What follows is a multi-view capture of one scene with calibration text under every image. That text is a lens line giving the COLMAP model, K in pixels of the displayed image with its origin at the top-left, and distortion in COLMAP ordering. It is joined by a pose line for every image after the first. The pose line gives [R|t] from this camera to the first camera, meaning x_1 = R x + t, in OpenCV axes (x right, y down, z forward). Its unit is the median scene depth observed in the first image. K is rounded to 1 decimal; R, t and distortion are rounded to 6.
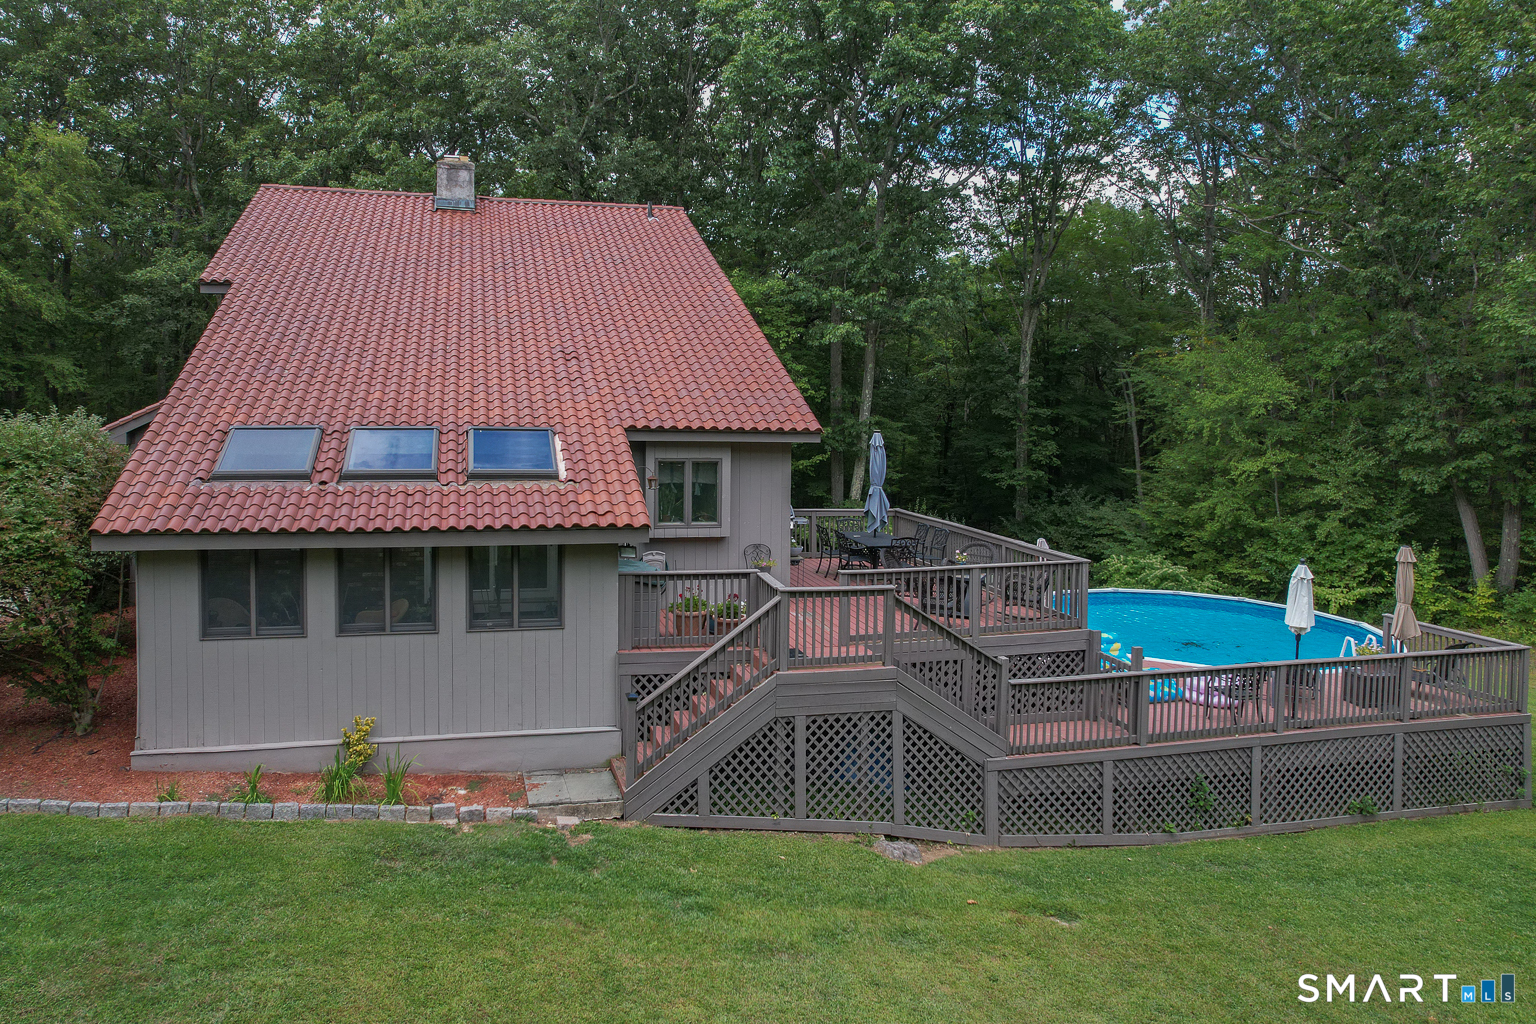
lens RADIAL K [[977.1, 0, 685.0], [0, 977.1, 459.9], [0, 0, 1]] dist [-0.045989, 0.027635]
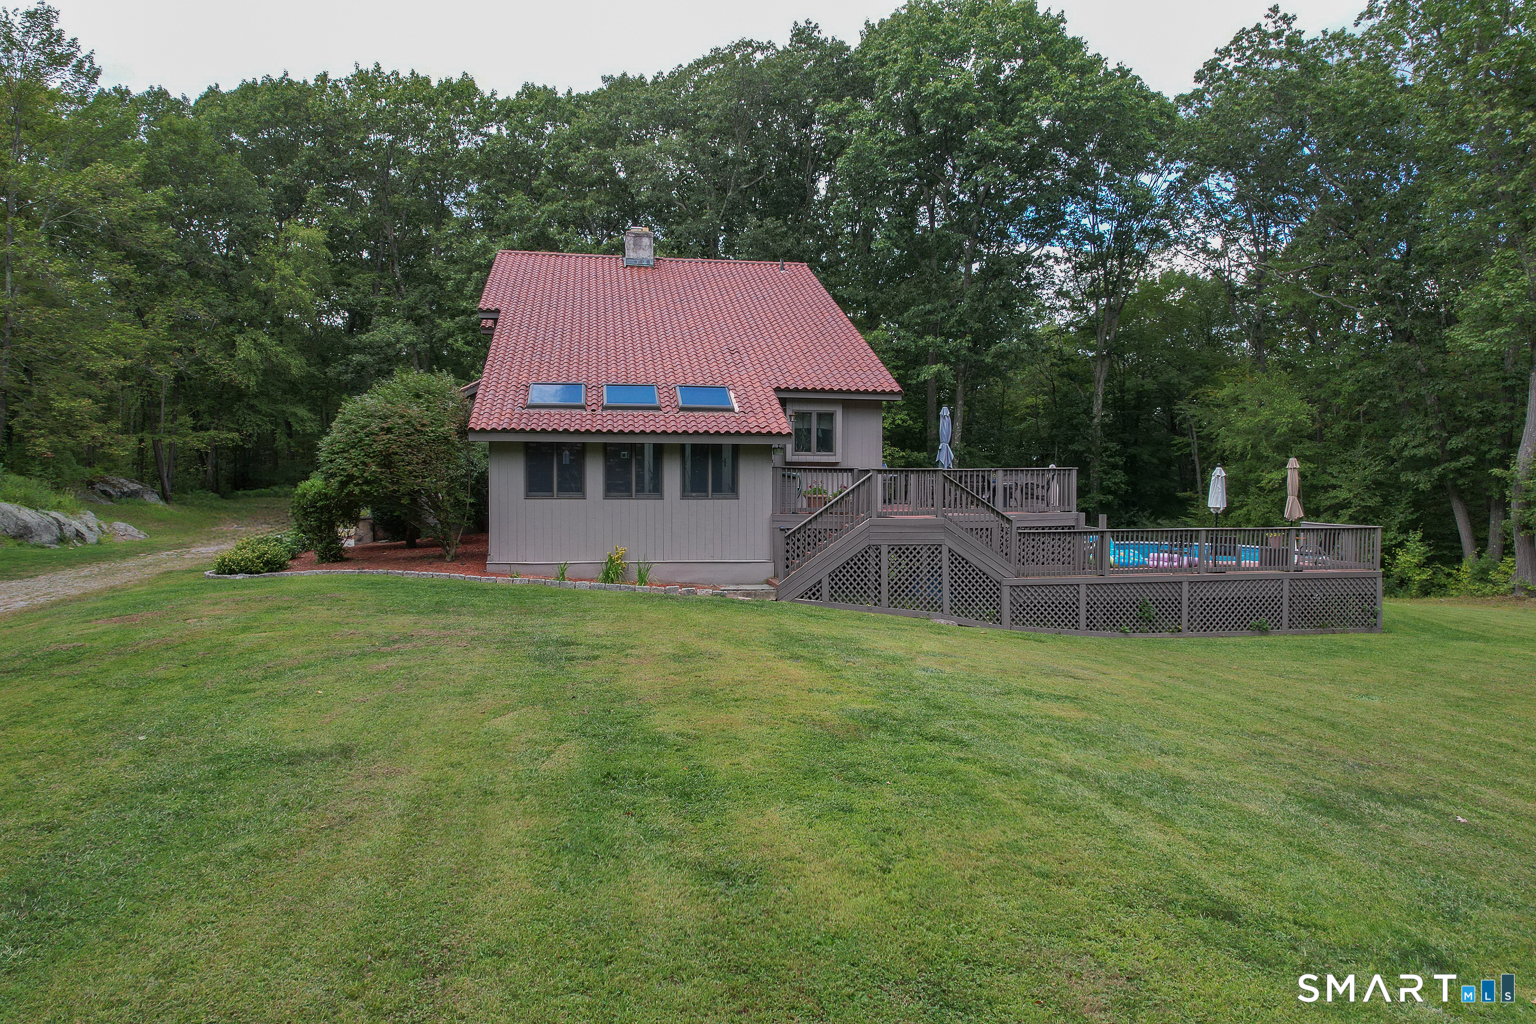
lens RADIAL K [[977.1, 0, 727.2], [0, 977.1, 540.0], [0, 0, 1]] dist [-0.045989, 0.027635]
pose [[0.997260, -0.000536, -0.073973, -0.012379], [-0.000644, 0.999873, -0.015930, 0.145917], [0.073972, 0.015934, 0.997133, -0.341960]]
